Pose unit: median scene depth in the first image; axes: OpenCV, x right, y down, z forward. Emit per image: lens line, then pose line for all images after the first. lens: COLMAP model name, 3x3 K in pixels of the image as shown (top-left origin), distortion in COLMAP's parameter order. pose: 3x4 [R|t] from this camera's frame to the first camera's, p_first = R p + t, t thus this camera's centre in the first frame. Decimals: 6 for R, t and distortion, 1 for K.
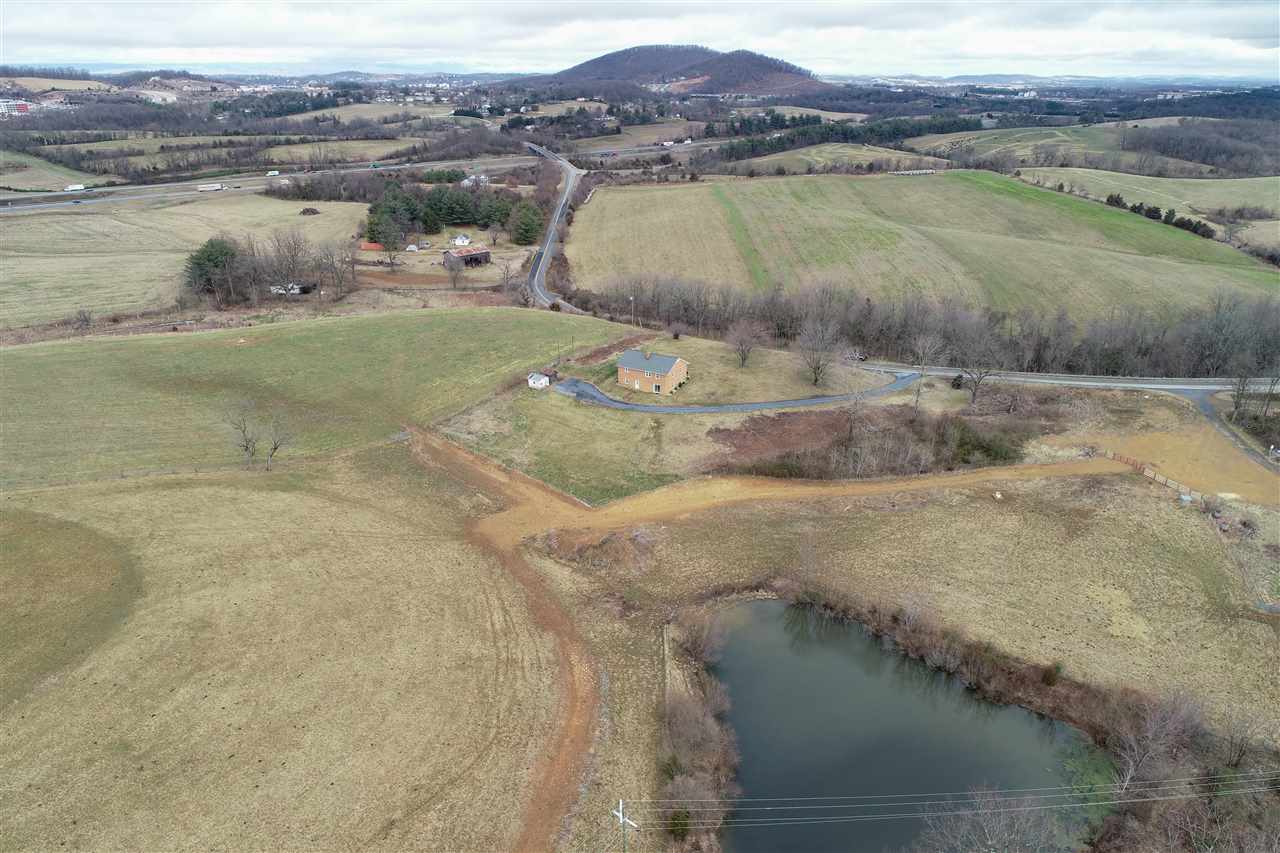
lens RADIAL K [[858.7, 0, 640.0], [0, 858.7, 426.5], [0, 0, 1]] dist [-0.004560, 0.001585]
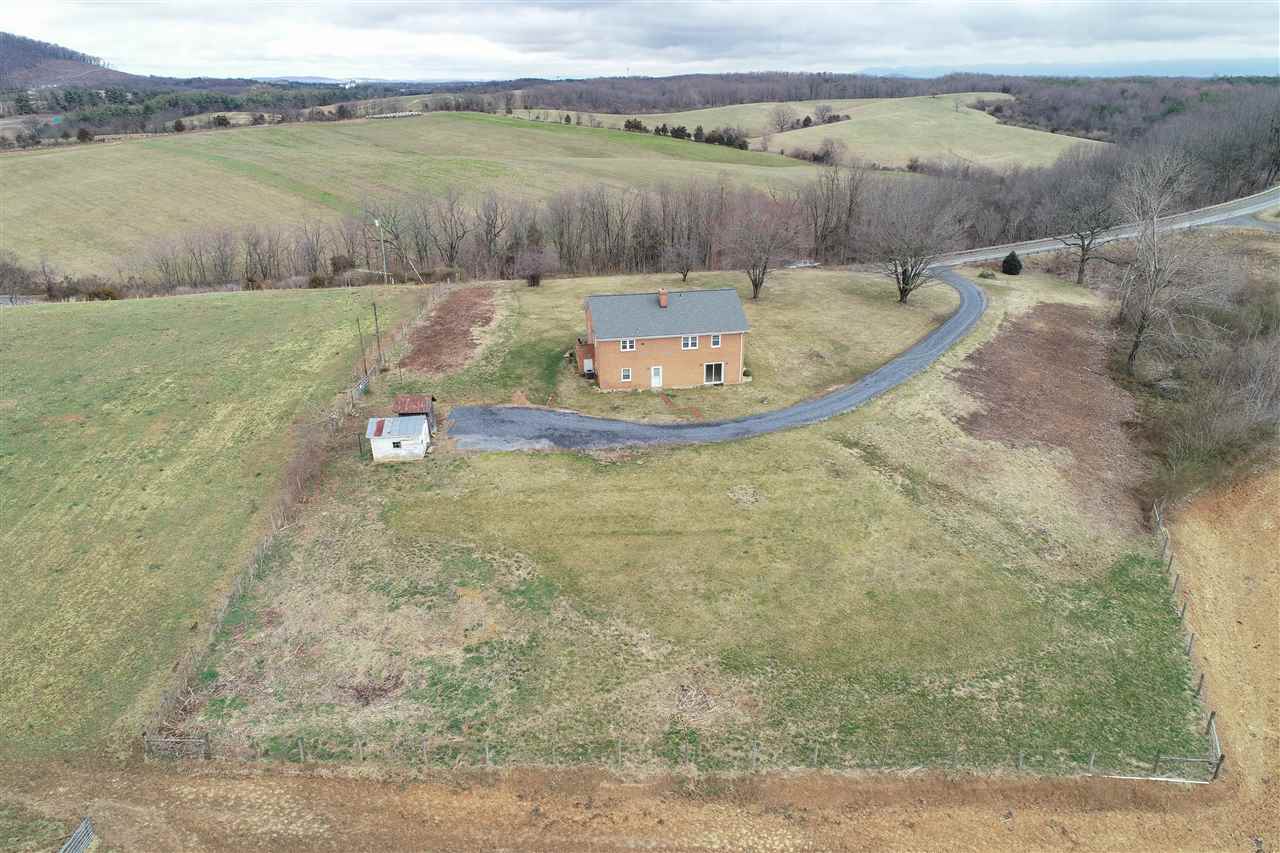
lens RADIAL K [[858.7, 0, 640.0], [0, 858.7, 426.5], [0, 0, 1]] dist [-0.004560, 0.001585]
pose [[0.741905, -0.254145, 0.620473, -0.127310], [0.257214, 0.962460, 0.086670, -0.031347], [-0.619207, 0.095293, 0.779424, 0.351502]]
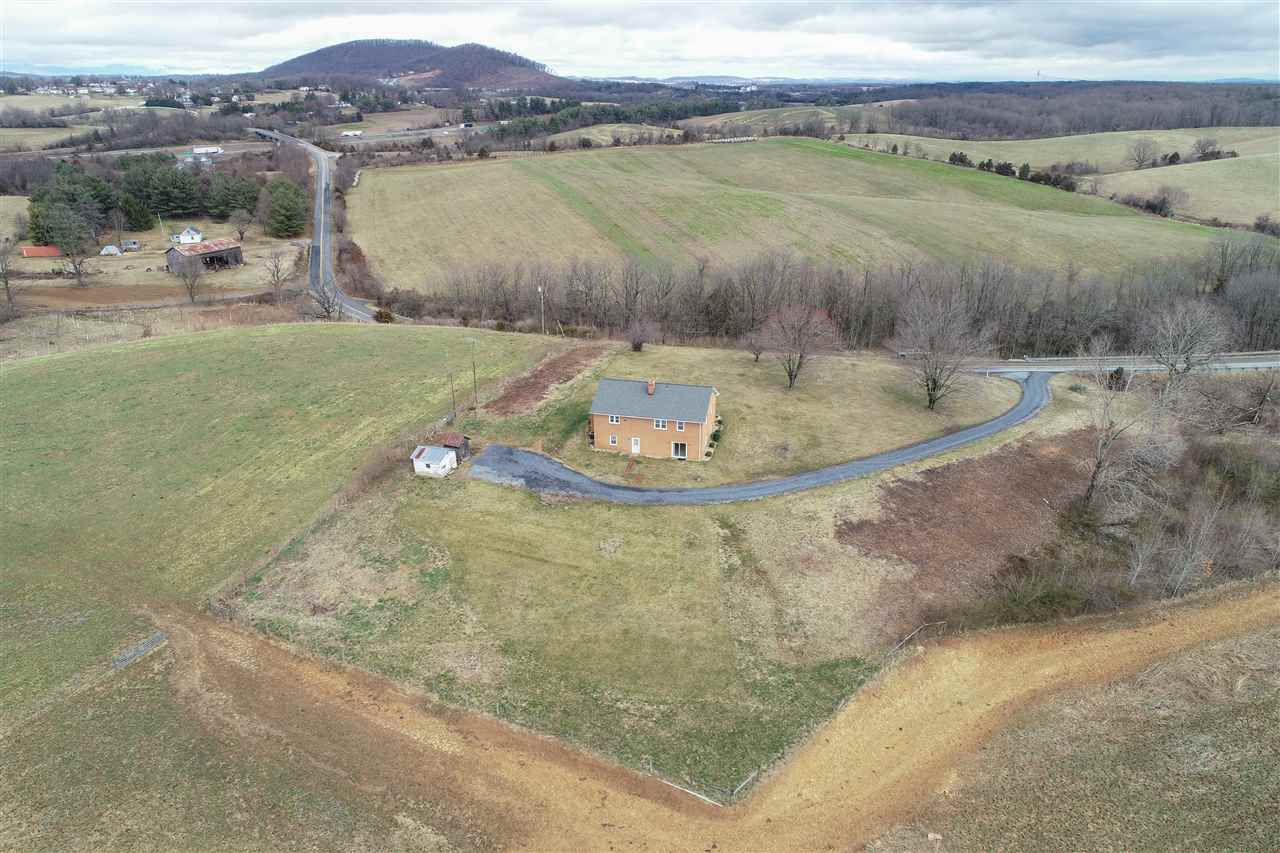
lens RADIAL K [[858.7, 0, 640.0], [0, 858.7, 426.5], [0, 0, 1]] dist [-0.004560, 0.001585]
pose [[0.955273, -0.113405, 0.273118, -0.070140], [0.114512, 0.993350, 0.011937, -0.033028], [-0.272655, 0.019872, 0.961907, 0.250732]]
